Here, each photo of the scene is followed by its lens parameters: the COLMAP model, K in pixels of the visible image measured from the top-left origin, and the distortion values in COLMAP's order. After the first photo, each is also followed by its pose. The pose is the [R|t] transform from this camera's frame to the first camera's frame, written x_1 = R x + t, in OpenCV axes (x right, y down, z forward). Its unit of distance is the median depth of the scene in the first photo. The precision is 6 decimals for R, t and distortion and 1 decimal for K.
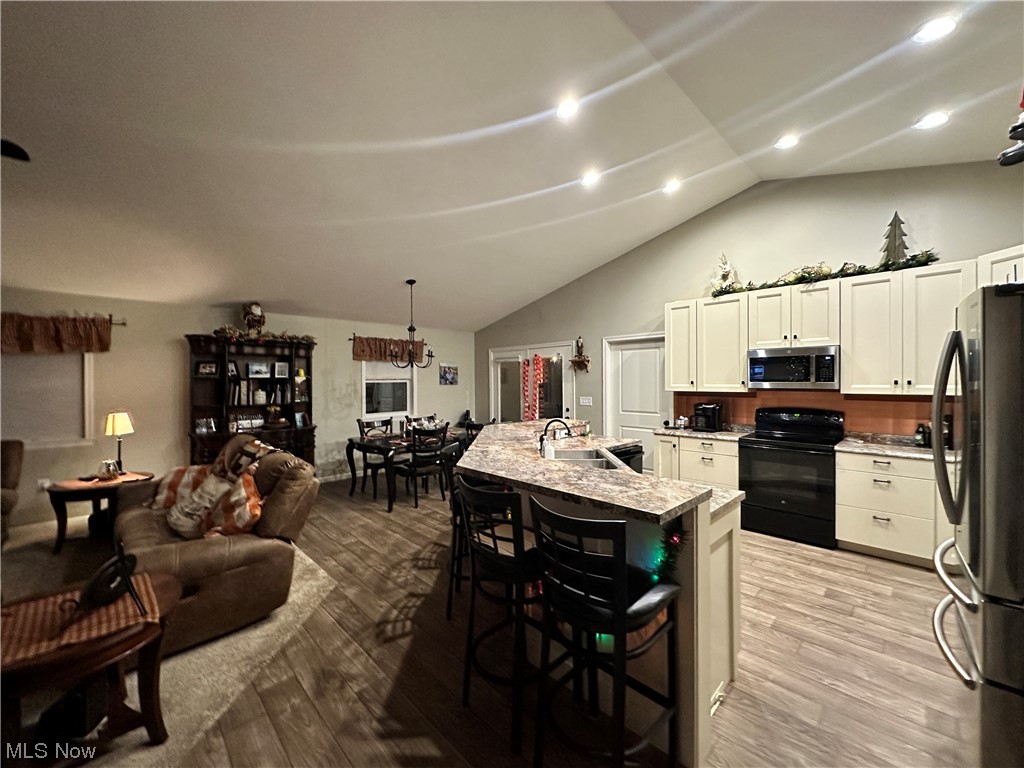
lens RADIAL K [[409.8, 0, 511.8], [0, 409.8, 383.4], [0, 0, 1]] dist [-0.001040, -0.000105]
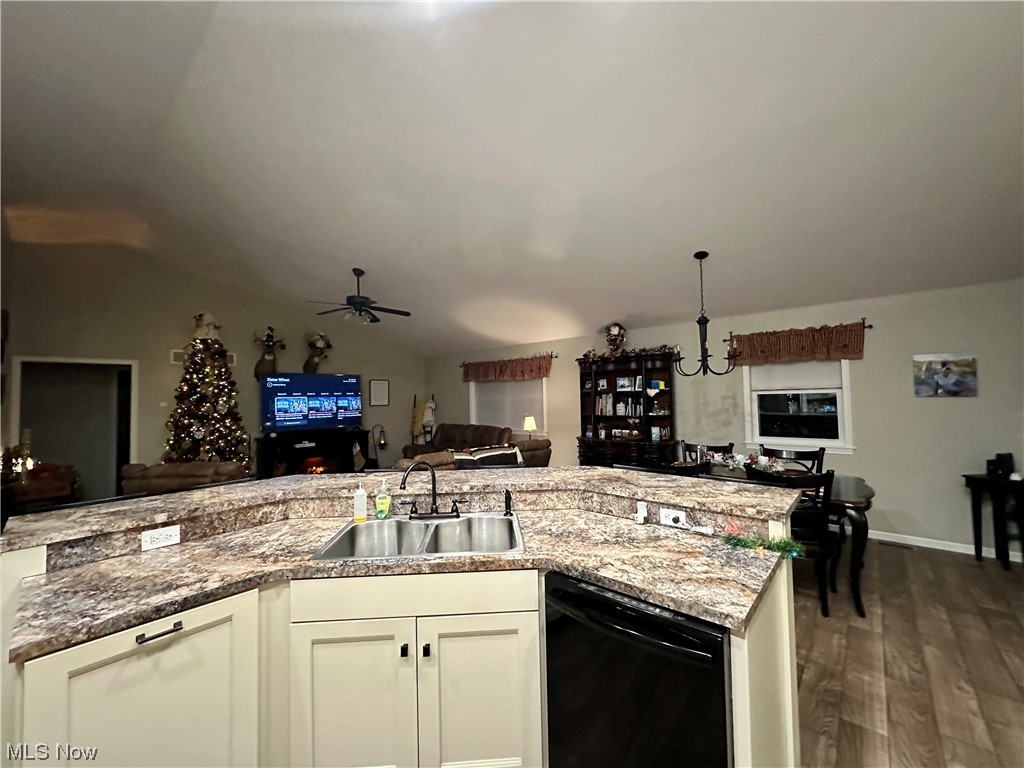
lens RADIAL K [[406.2, 0, 510.7], [0, 406.2, 382.2], [0, 0, 1]] dist [-0.000117, 0.000052]
pose [[0.069922, -0.030584, -0.997084, 0.472719], [0.012311, 0.999480, -0.029794, -0.009883], [0.997476, -0.010192, 0.070263, 0.676494]]
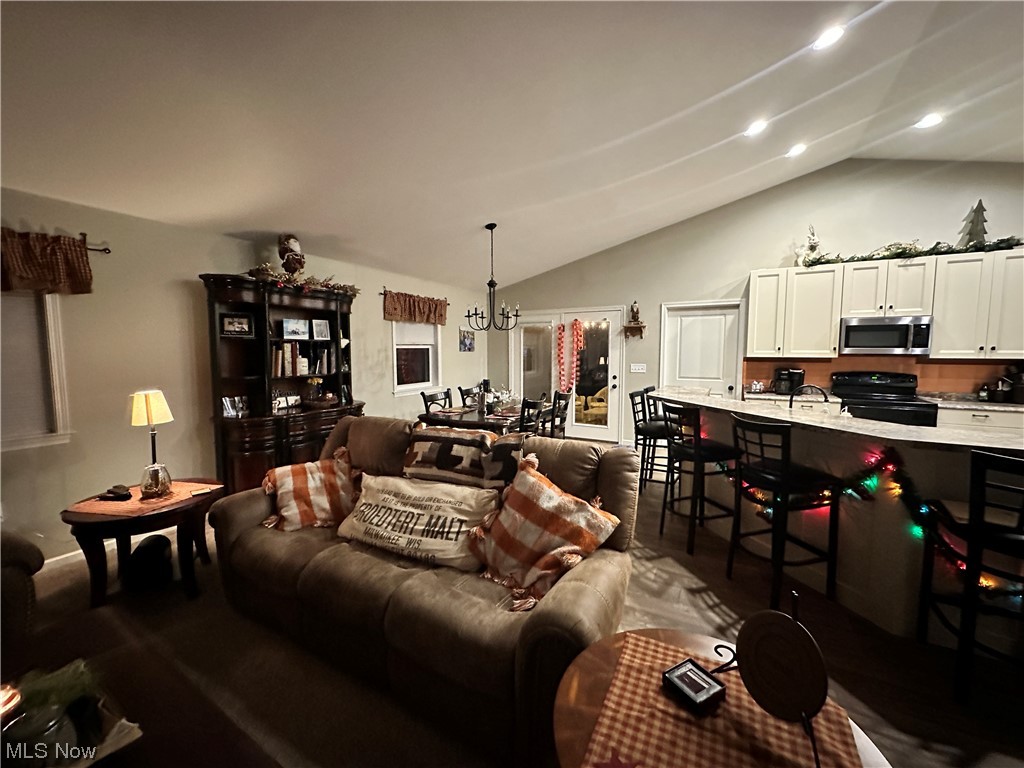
lens RADIAL K [[409.8, 0, 511.8], [0, 409.8, 383.4], [0, 0, 1]] dist [-0.001040, -0.000105]
pose [[0.956269, -0.019265, 0.291854, -0.499327], [-0.002349, 0.997291, 0.073526, 0.010446], [-0.292480, -0.070996, 0.953633, 0.187385]]
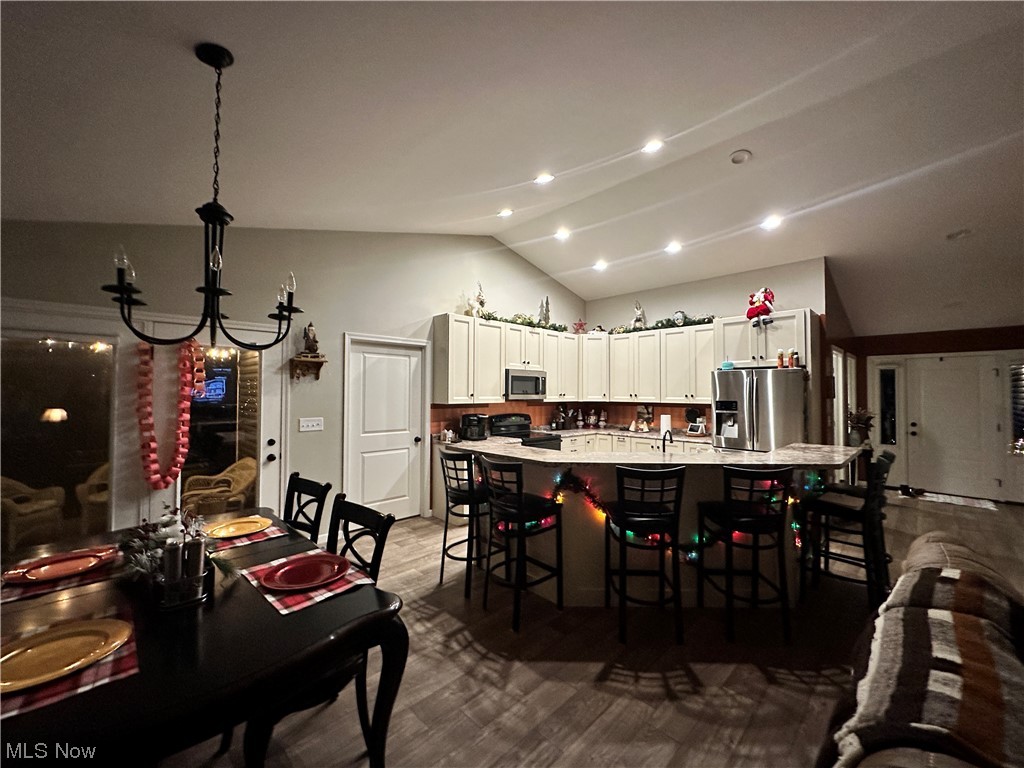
lens RADIAL K [[409.8, 0, 511.8], [0, 409.8, 383.4], [0, 0, 1]] dist [-0.001040, -0.000105]
pose [[-0.004147, 0.027268, 0.999620, -0.587398], [0.002346, 0.999626, -0.027259, -0.003163], [-0.999989, 0.002232, -0.004210, 0.865614]]
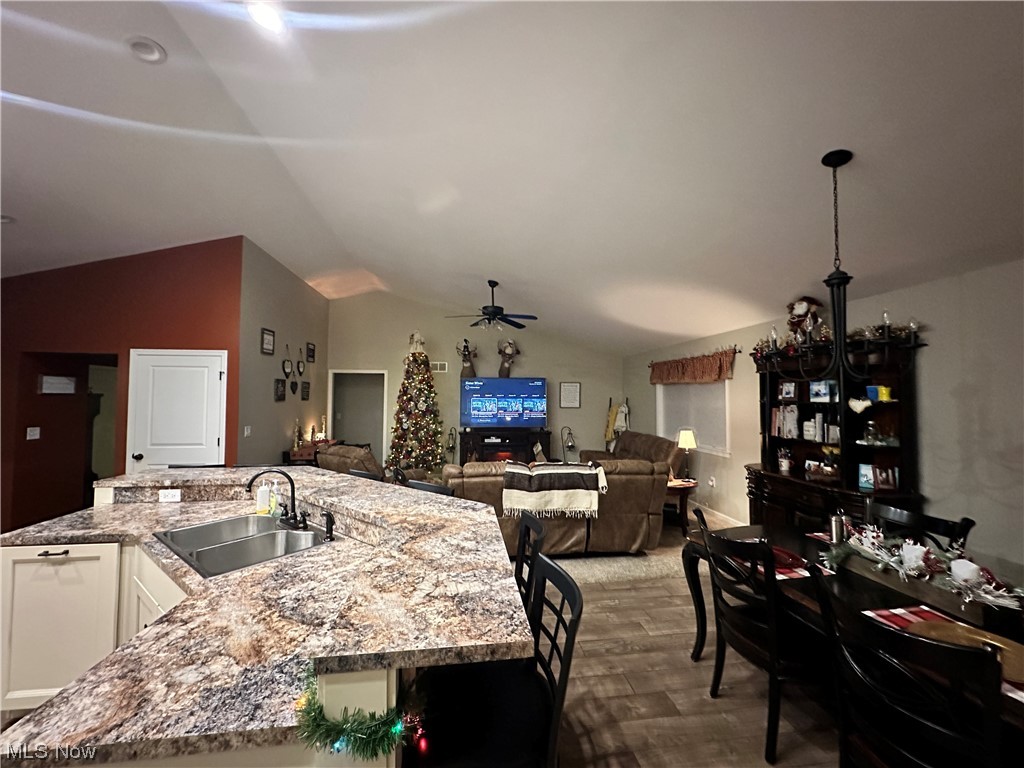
lens RADIAL K [[406.2, 0, 510.7], [0, 406.2, 382.2], [0, 0, 1]] dist [-0.000117, 0.000052]
pose [[-0.600618, -0.026644, -0.799092, 0.261657], [-0.005782, 0.999563, -0.028982, -0.026207], [0.799515, -0.012787, -0.600510, 1.077080]]
